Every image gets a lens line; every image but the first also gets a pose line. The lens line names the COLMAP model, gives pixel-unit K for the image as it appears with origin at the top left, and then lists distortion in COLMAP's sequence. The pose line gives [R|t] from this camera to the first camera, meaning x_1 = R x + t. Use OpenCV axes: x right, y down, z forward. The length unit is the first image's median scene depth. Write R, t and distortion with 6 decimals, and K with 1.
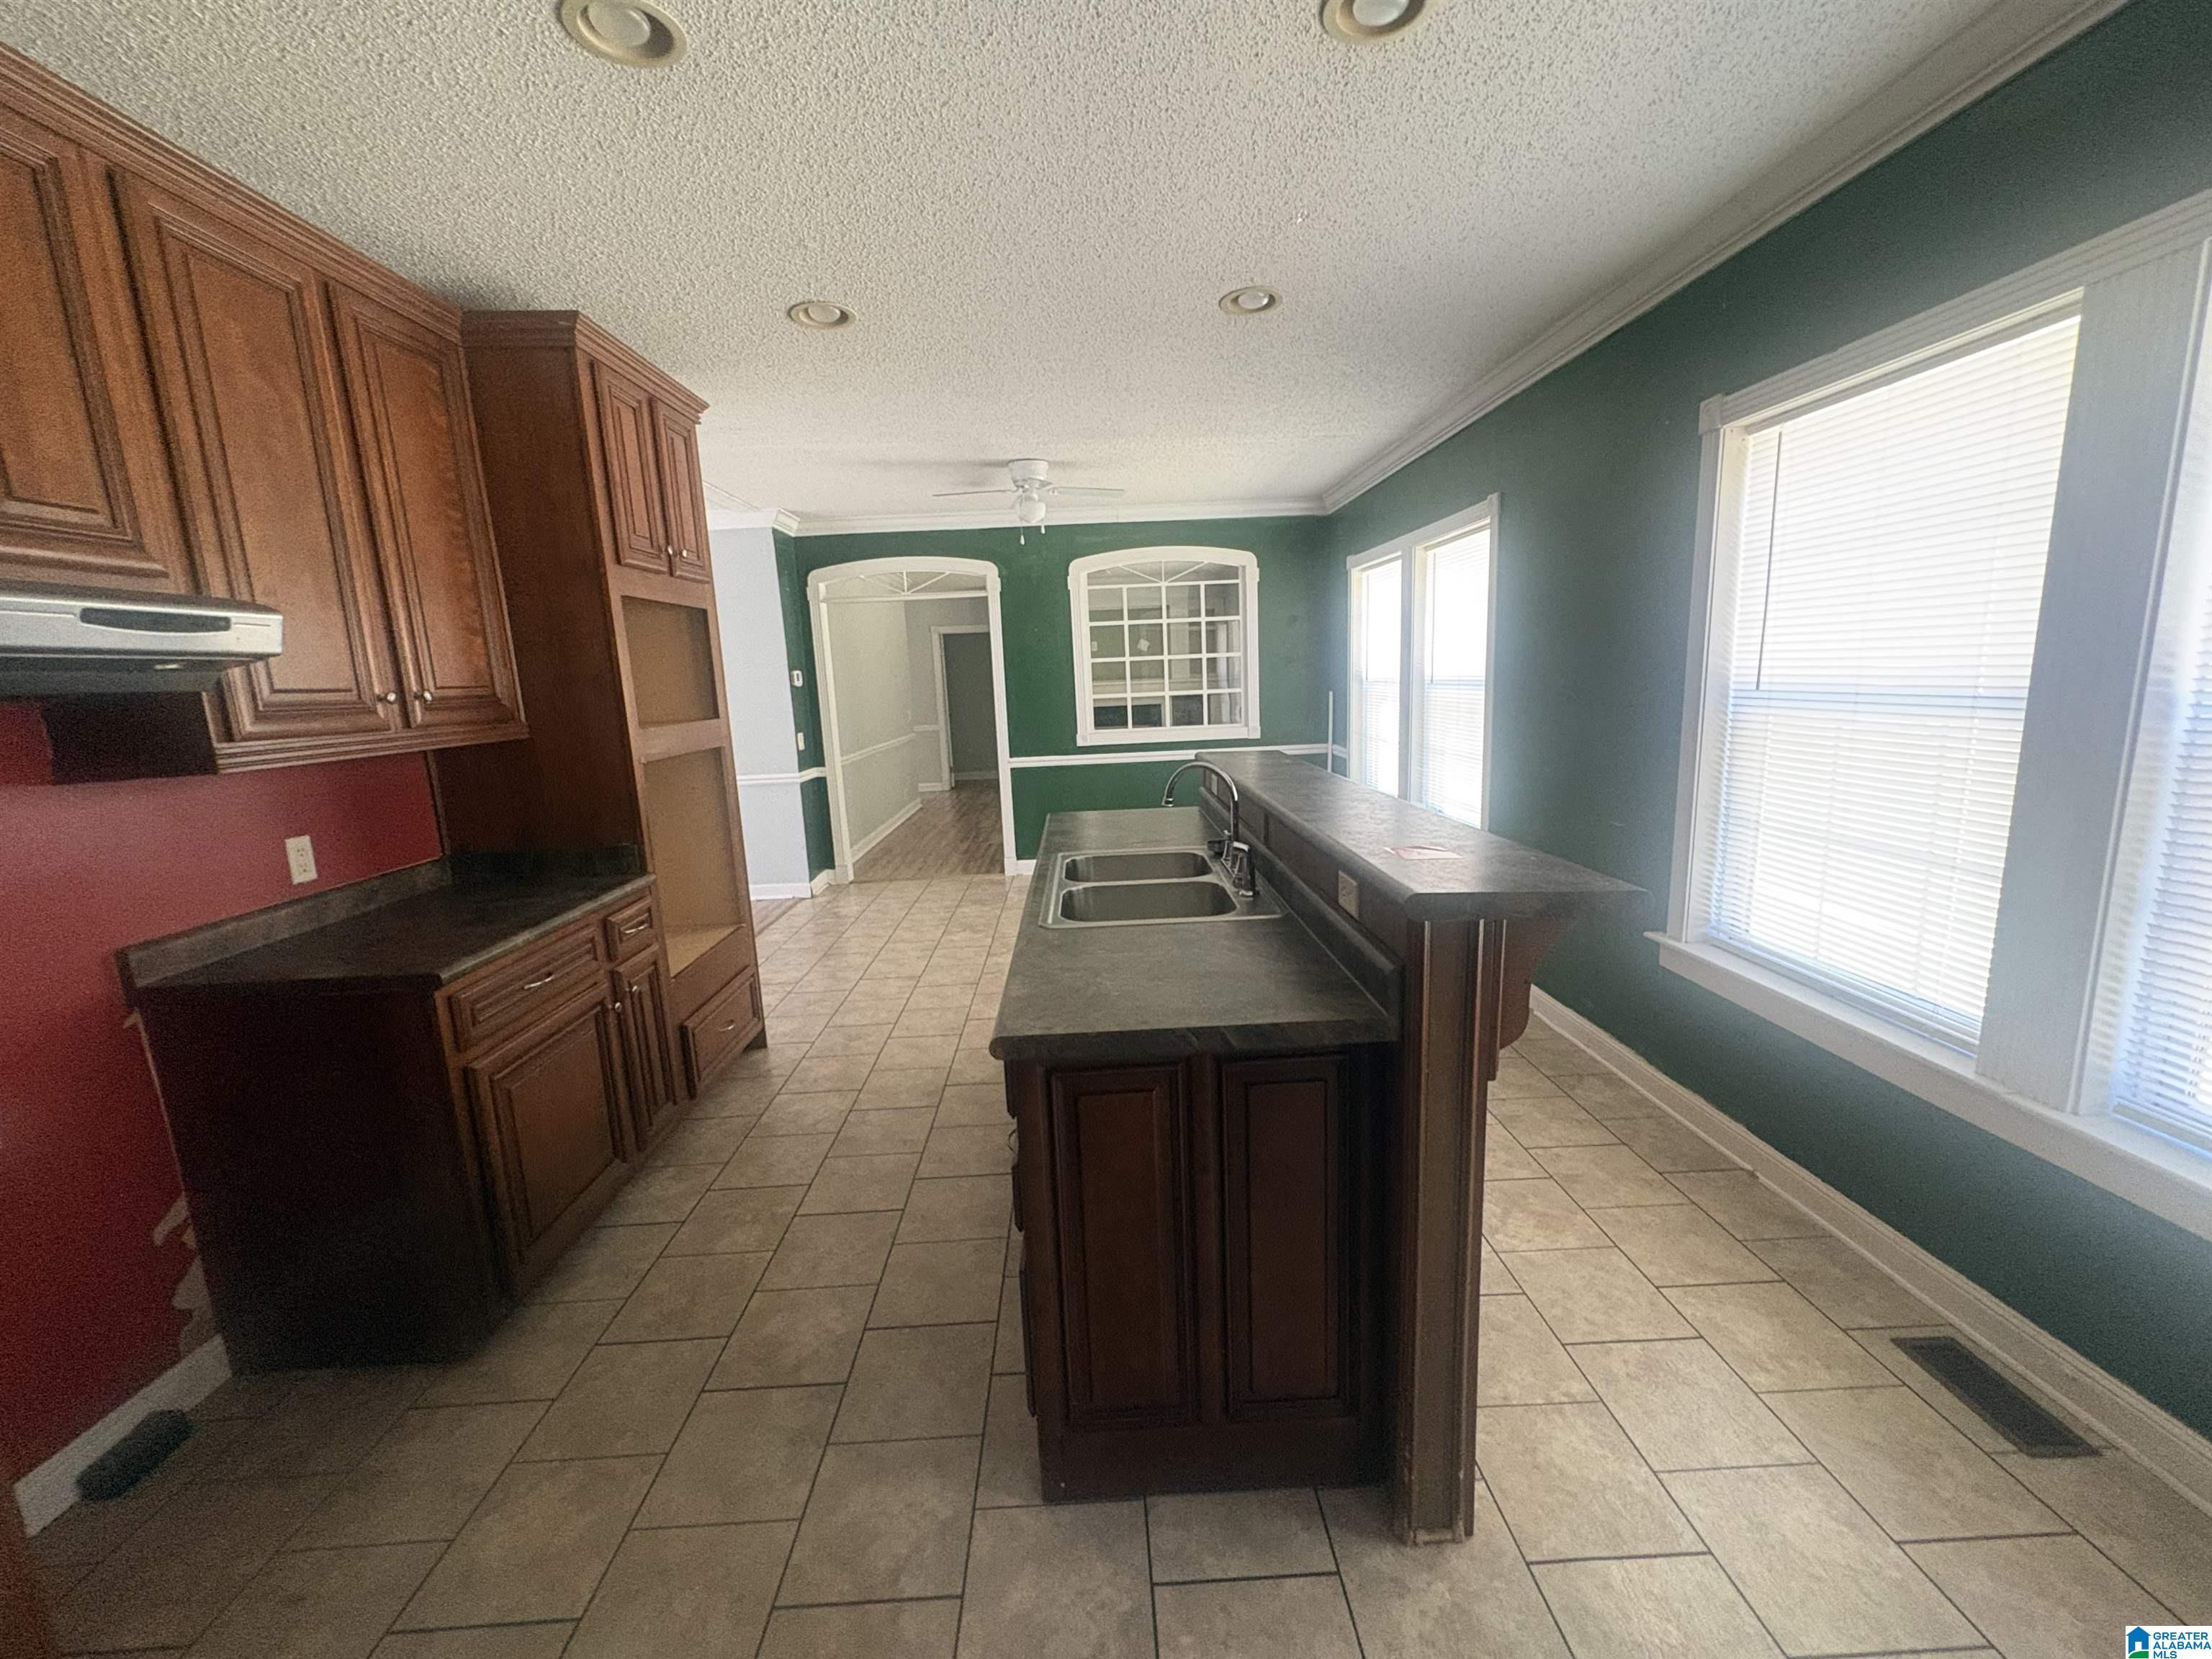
lens RADIAL K [[886.3, 0, 1103.9], [0, 886.3, 834.7], [0, 0, 1]] dist [0.000376, 0.000147]
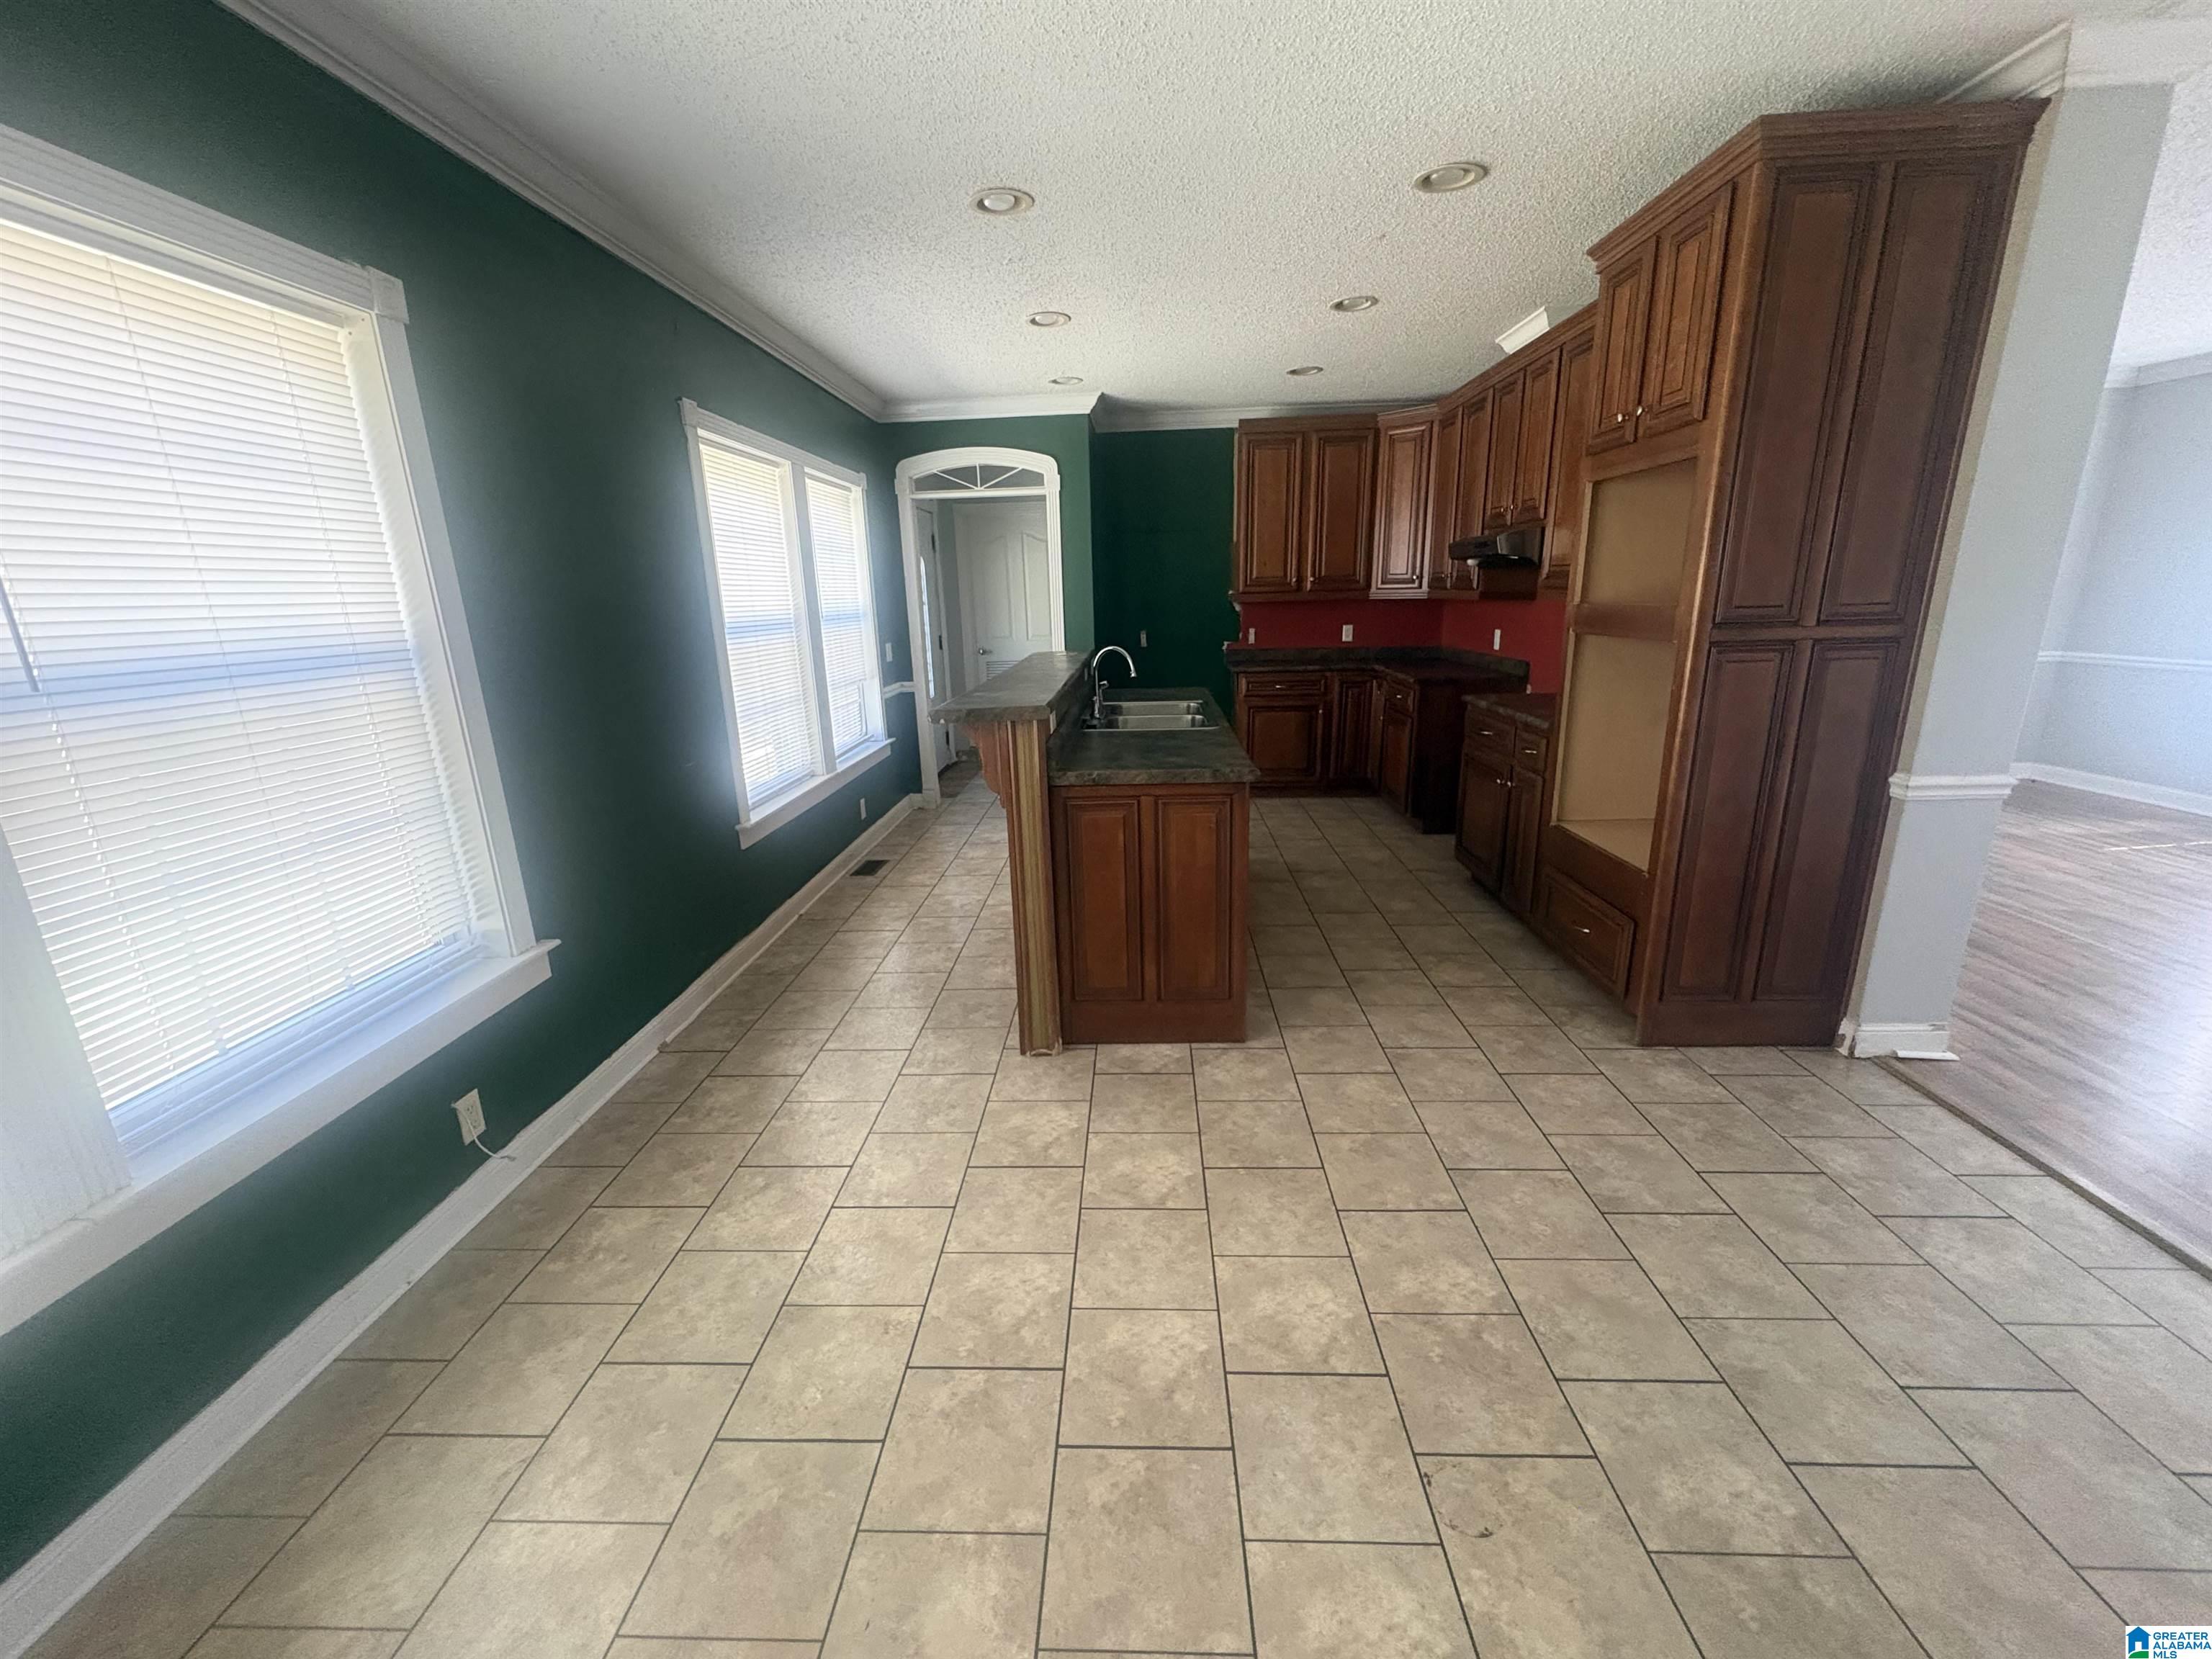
lens RADIAL K [[886.3, 0, 1102.3], [0, 886.3, 825.0], [0, 0, 1]] dist [0.000376, 0.000147]
pose [[-0.994857, 0.050802, 0.087624, 0.002760], [0.083085, 0.904104, 0.419158, -0.317972], [-0.057927, 0.424283, -0.903675, 1.780630]]
